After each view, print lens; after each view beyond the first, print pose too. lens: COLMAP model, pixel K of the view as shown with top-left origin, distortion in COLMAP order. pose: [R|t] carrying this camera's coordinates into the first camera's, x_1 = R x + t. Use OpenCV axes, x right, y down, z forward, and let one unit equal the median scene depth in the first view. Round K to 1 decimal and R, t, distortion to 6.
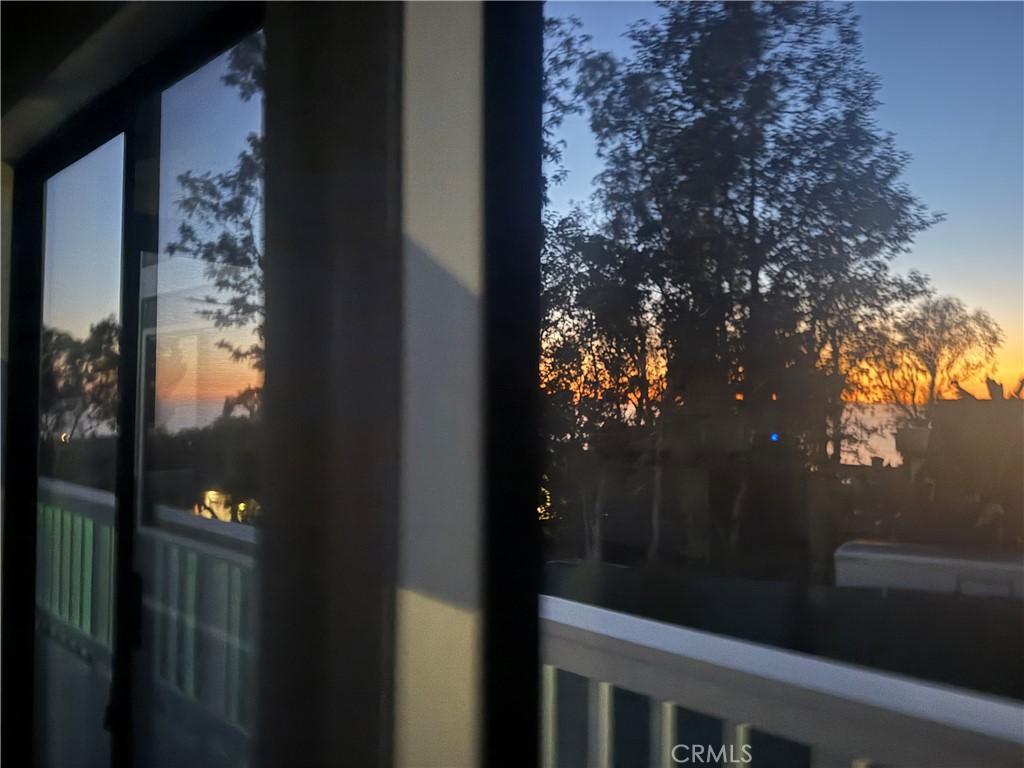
lens RADIAL K [[737.6, 0, 511.2], [0, 737.6, 379.9], [0, 0, 1]] dist [-0.011663, -0.001774]
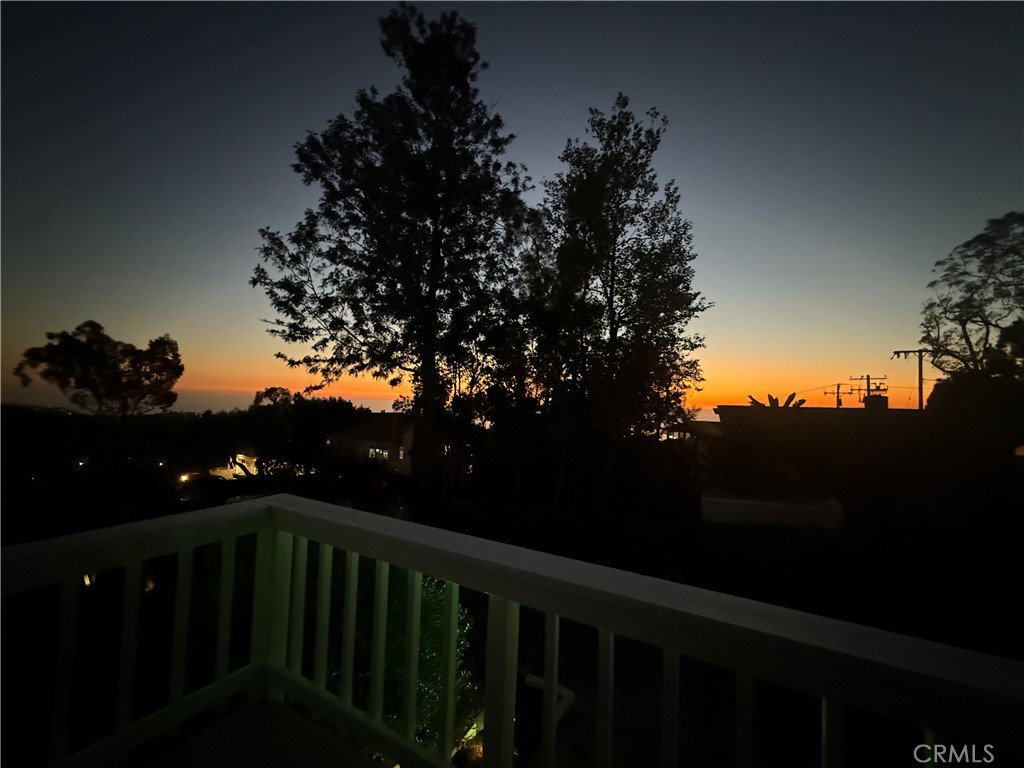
lens RADIAL K [[410.3, 0, 504.8], [0, 410.3, 384.0], [0, 0, 1]] dist [0.002544, 0.000720]
pose [[0.977291, 0.034595, 0.209059, -0.120214], [-0.032211, 0.999372, -0.014795, 0.004325], [-0.209440, 0.007725, 0.977791, 0.123691]]
